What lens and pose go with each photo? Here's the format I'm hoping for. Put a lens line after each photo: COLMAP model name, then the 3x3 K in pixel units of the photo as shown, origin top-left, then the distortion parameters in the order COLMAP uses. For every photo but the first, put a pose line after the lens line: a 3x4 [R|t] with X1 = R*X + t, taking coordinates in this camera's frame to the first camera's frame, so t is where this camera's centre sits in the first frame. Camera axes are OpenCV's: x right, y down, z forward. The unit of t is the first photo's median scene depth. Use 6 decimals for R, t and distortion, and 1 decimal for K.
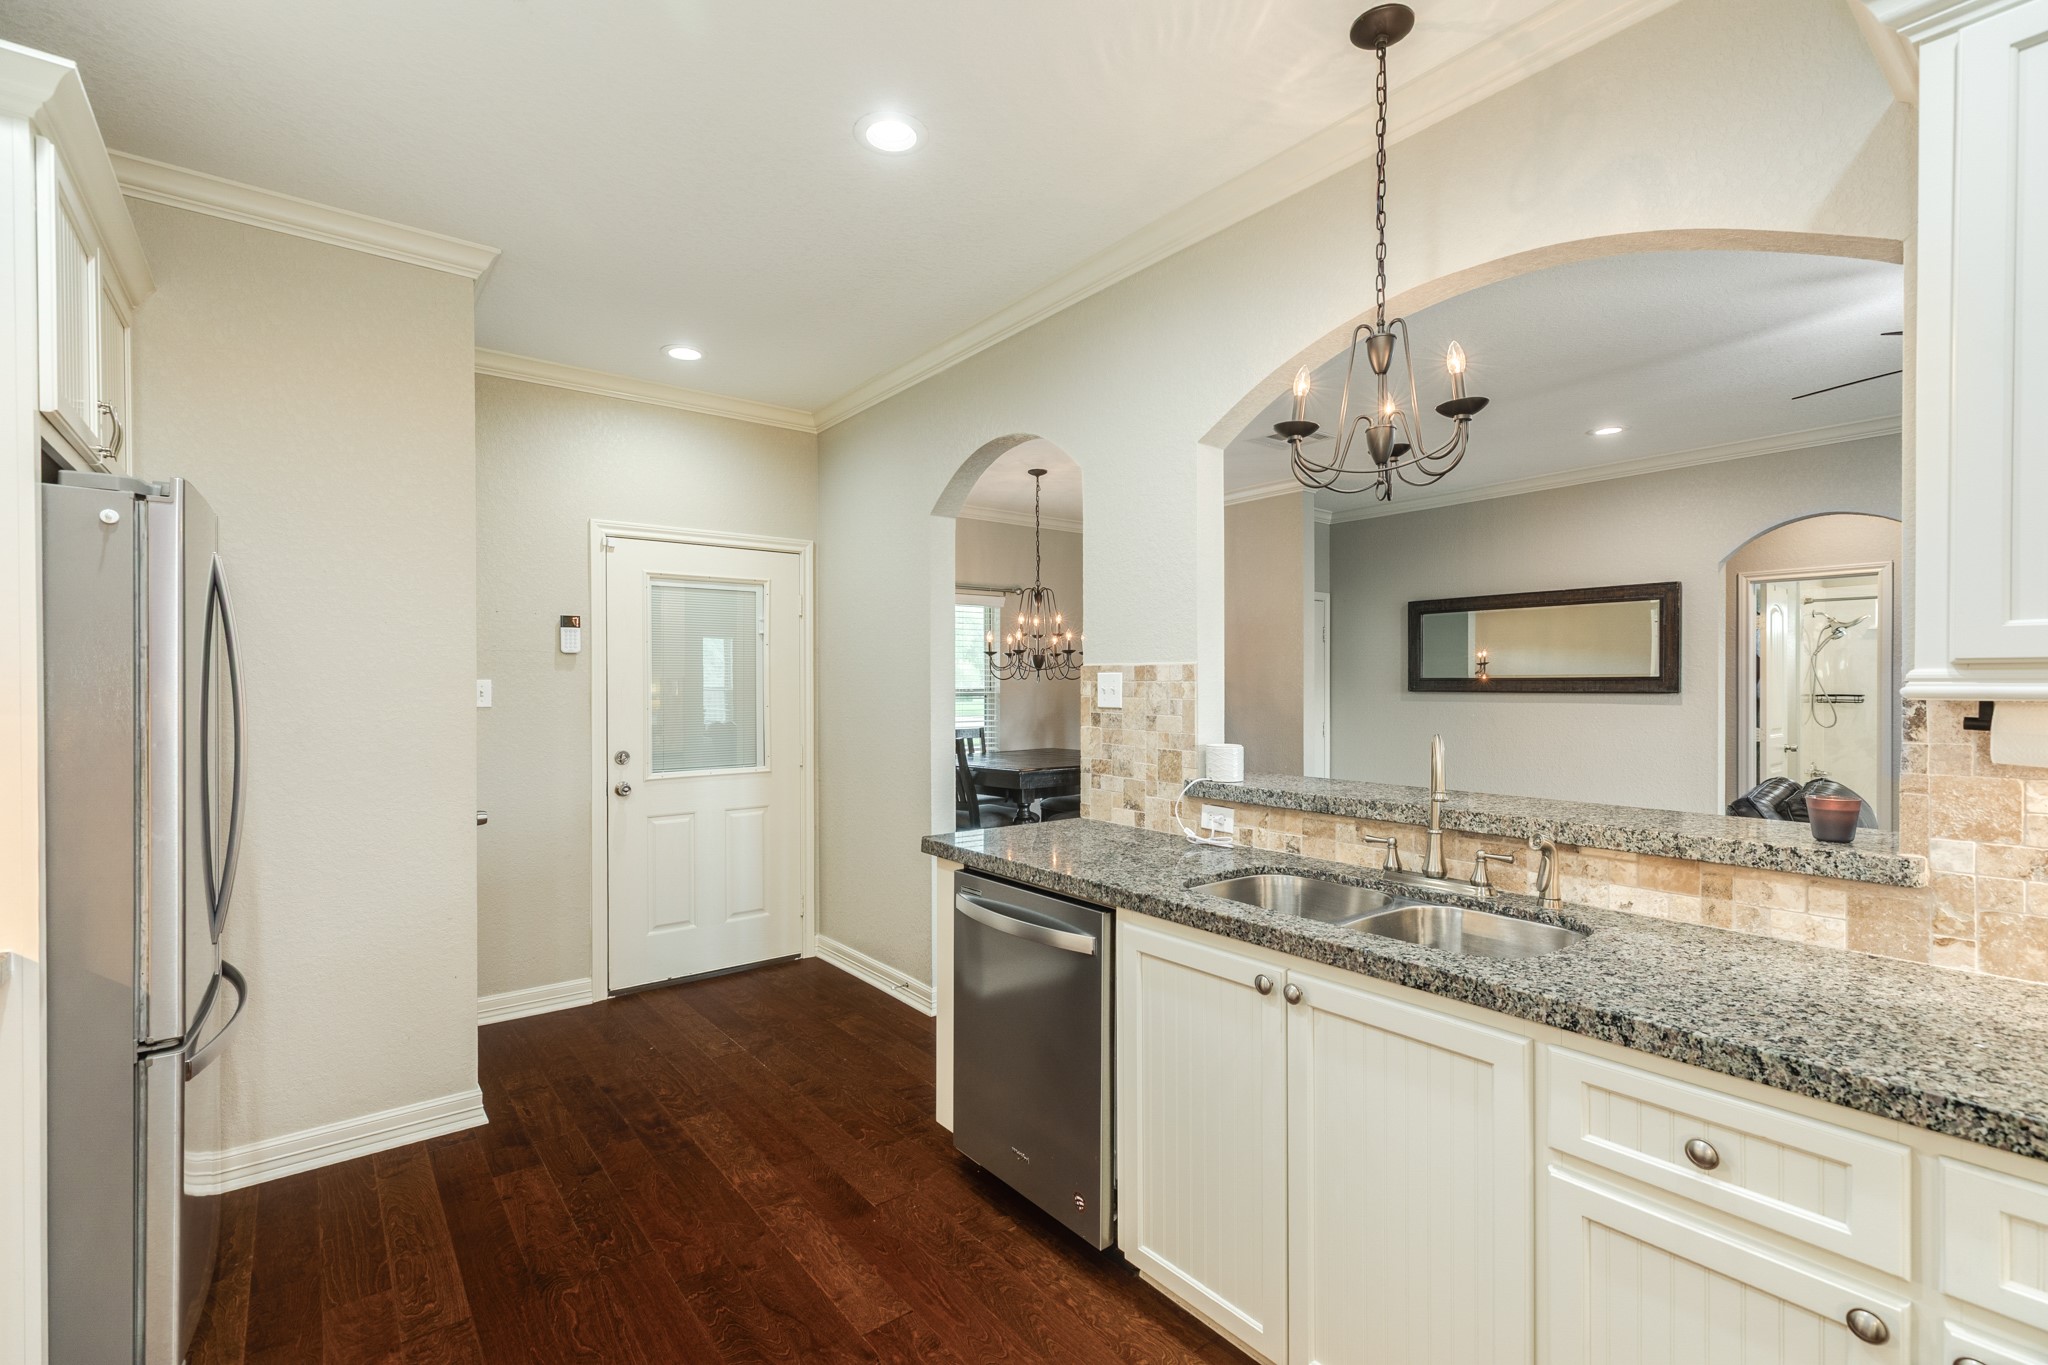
lens RADIAL K [[908.8, 0, 1036.7], [0, 908.8, 686.5], [0, 0, 1]] dist [0.003019, -0.000274]
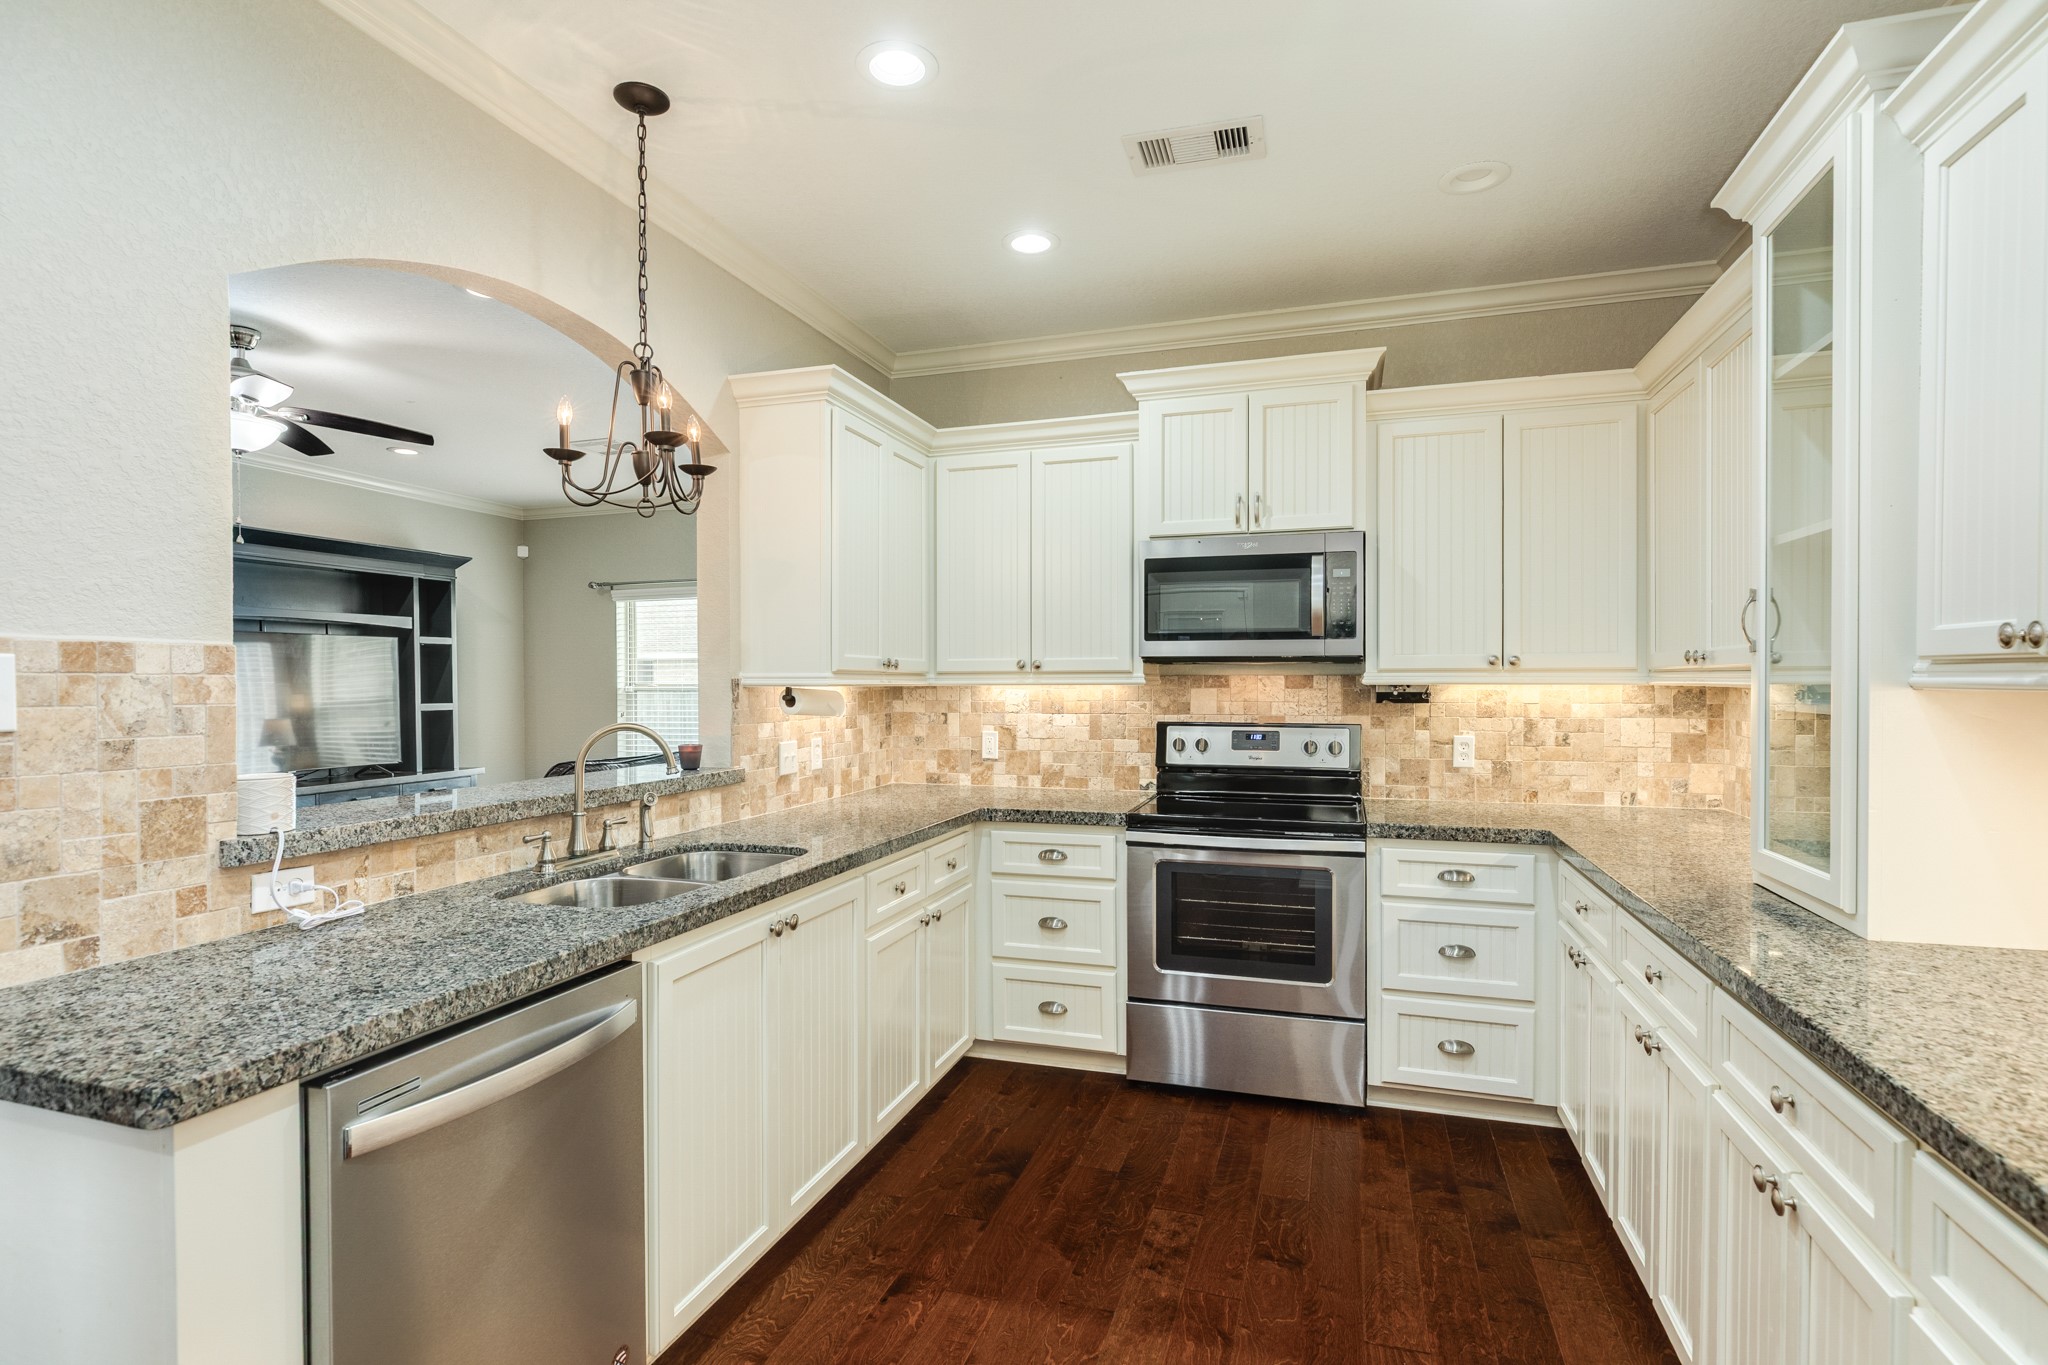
lens RADIAL K [[1000.9, 0, 1024.7], [0, 1000.9, 686.3], [0, 0, 1]] dist [-0.003356, -0.000173]
pose [[-0.553946, -0.005845, 0.832532, -0.726158], [-0.000246, 0.999976, 0.006857, -0.003181], [-0.832553, 0.003593, -0.553934, 1.020395]]
